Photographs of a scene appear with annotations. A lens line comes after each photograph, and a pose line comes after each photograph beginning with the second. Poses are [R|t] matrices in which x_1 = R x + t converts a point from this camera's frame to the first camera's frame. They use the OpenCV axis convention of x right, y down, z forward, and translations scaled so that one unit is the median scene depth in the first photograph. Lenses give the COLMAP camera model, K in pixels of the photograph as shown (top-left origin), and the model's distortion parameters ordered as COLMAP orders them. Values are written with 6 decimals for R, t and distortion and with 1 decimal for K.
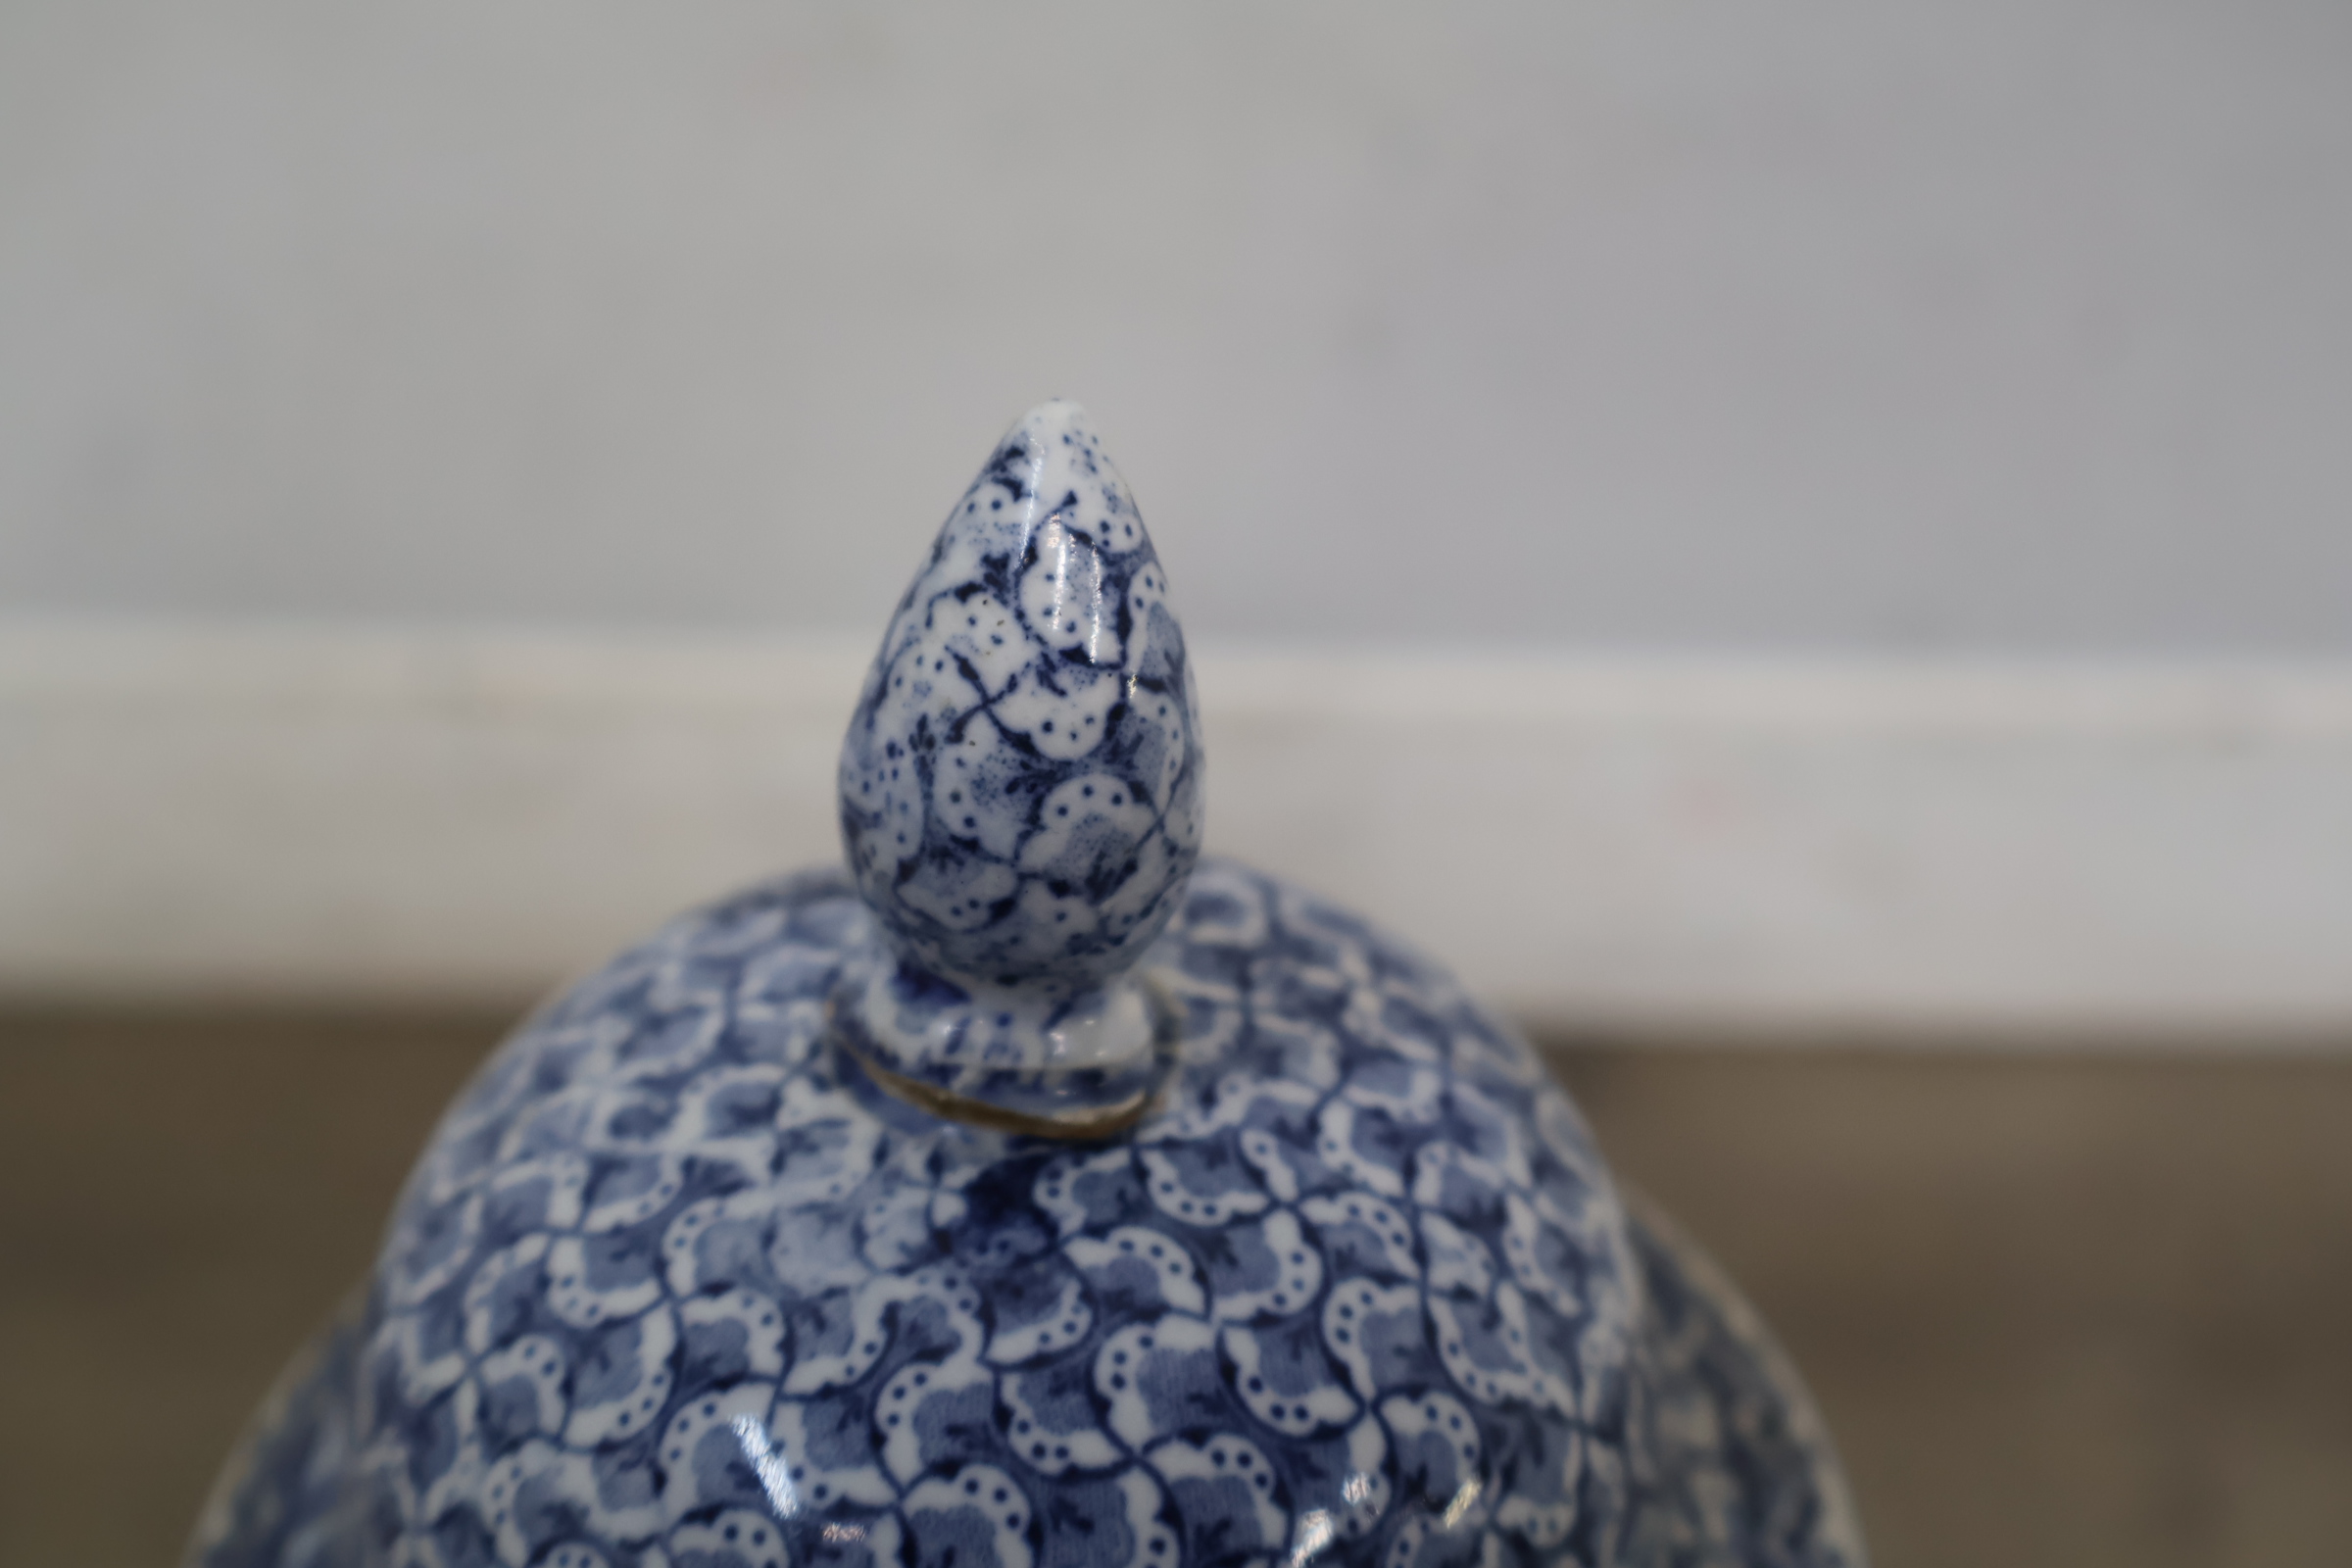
lens RADIAL K [[2529.1, 0, 1176.0], [0, 2529.1, 784.0], [0, 0, 1]] dist [0.017597, -0.019627]
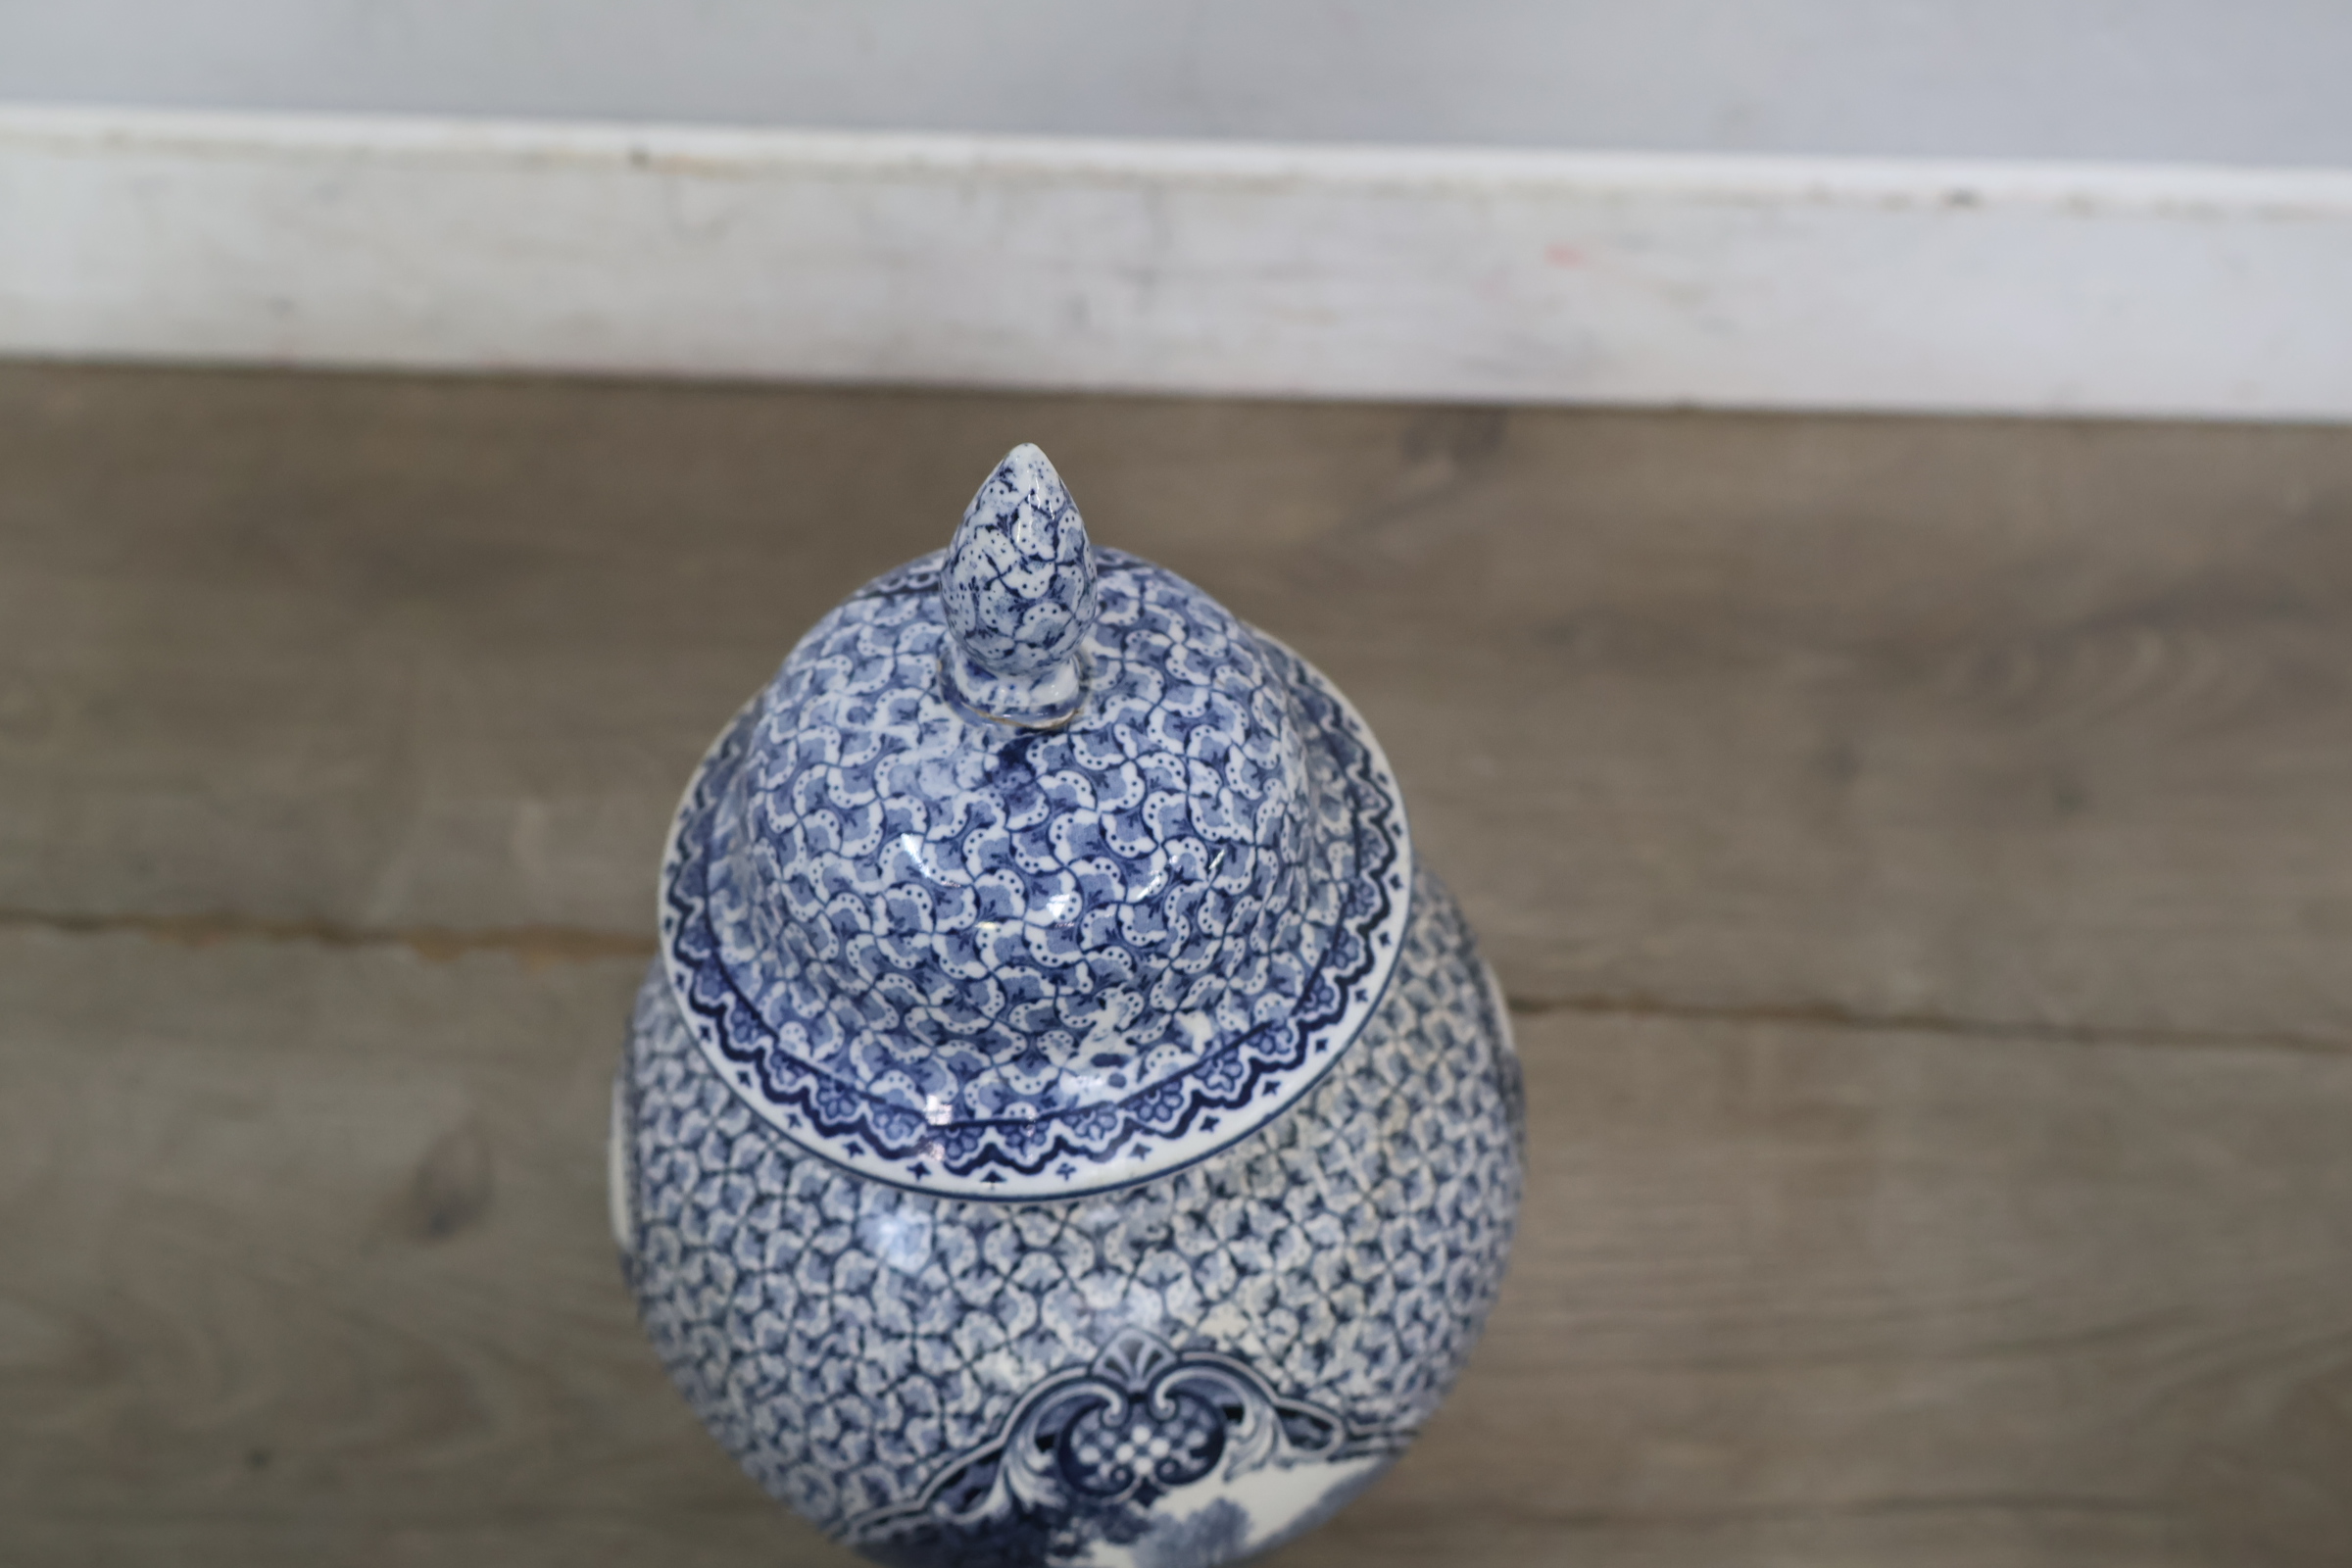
lens RADIAL K [[2564.4, 0, 1190.1], [0, 2564.4, 770.1], [0, 0, 1]] dist [0.013449, -0.014133]
pose [[0.999348, 0.010922, -0.034422, 0.185434], [0.001325, 0.941441, 0.337175, -0.653741], [0.036089, -0.337001, 0.940812, -1.308653]]
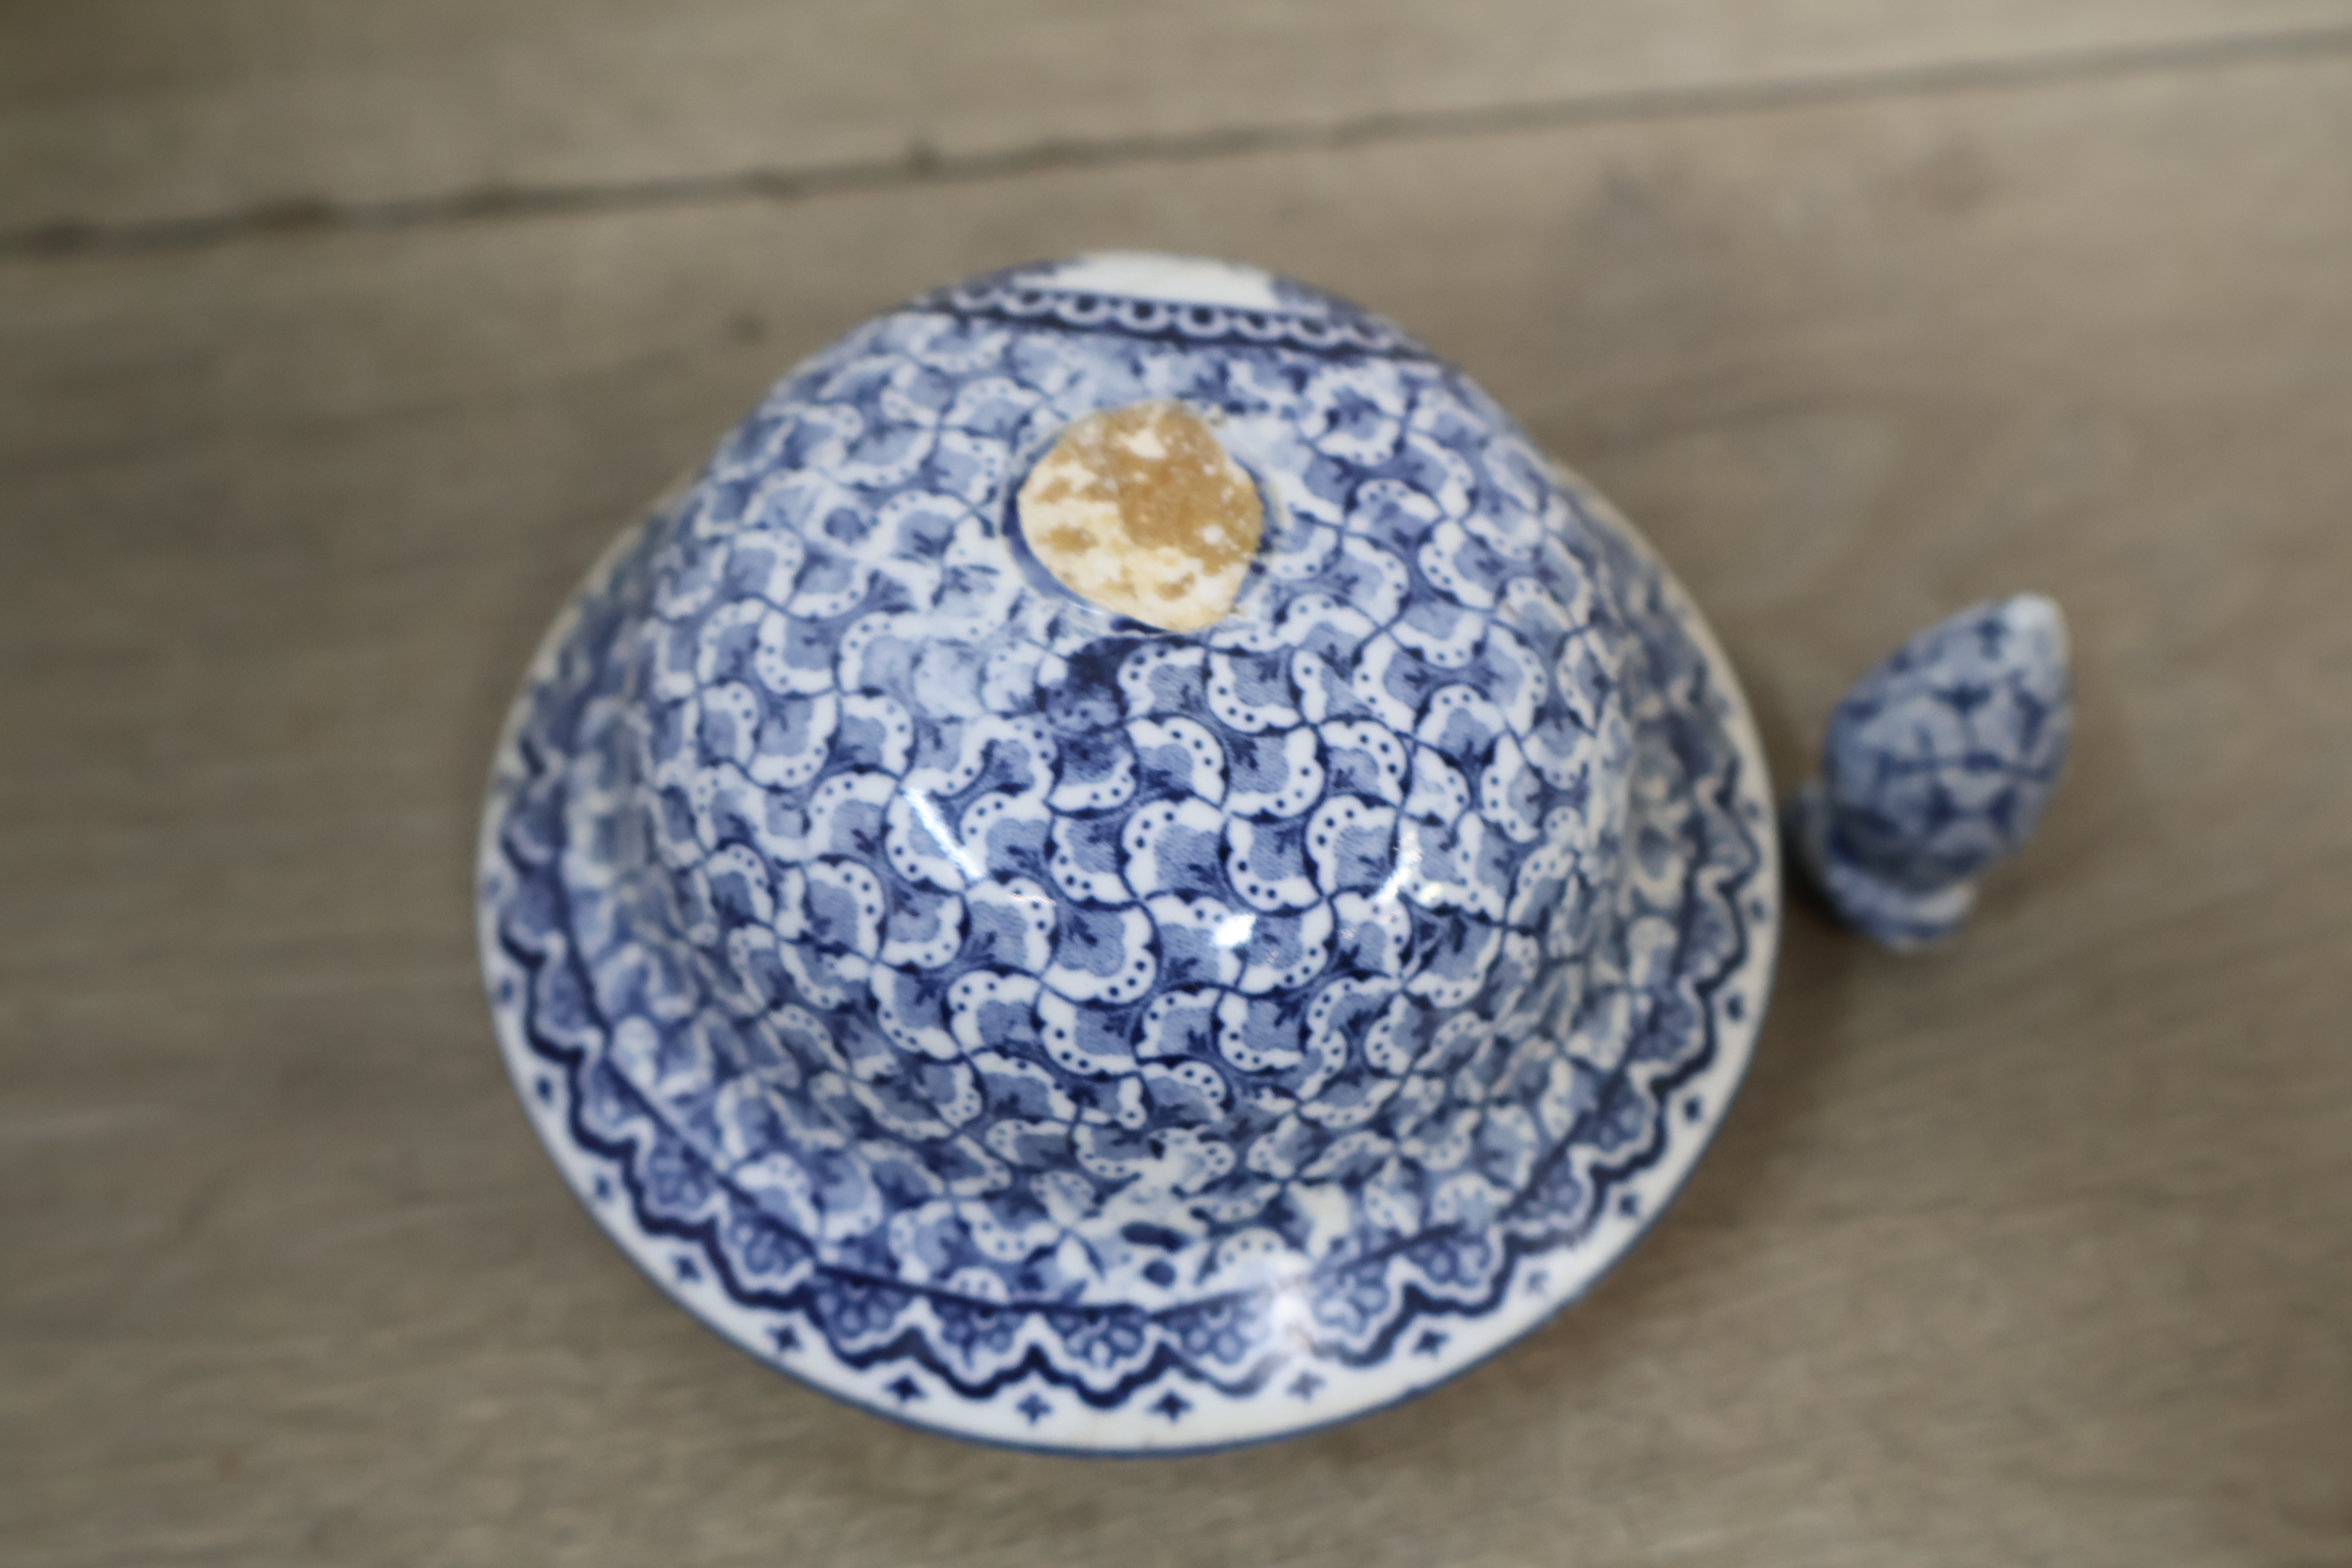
lens RADIAL K [[2529.1, 0, 1176.0], [0, 2529.1, 784.0], [0, 0, 1]] dist [0.017597, -0.019627]
pose [[0.961873, 0.243243, -0.125035, 0.146238], [-0.163258, 0.877439, 0.451053, -0.374128], [0.219426, -0.413442, 0.883696, -0.151051]]
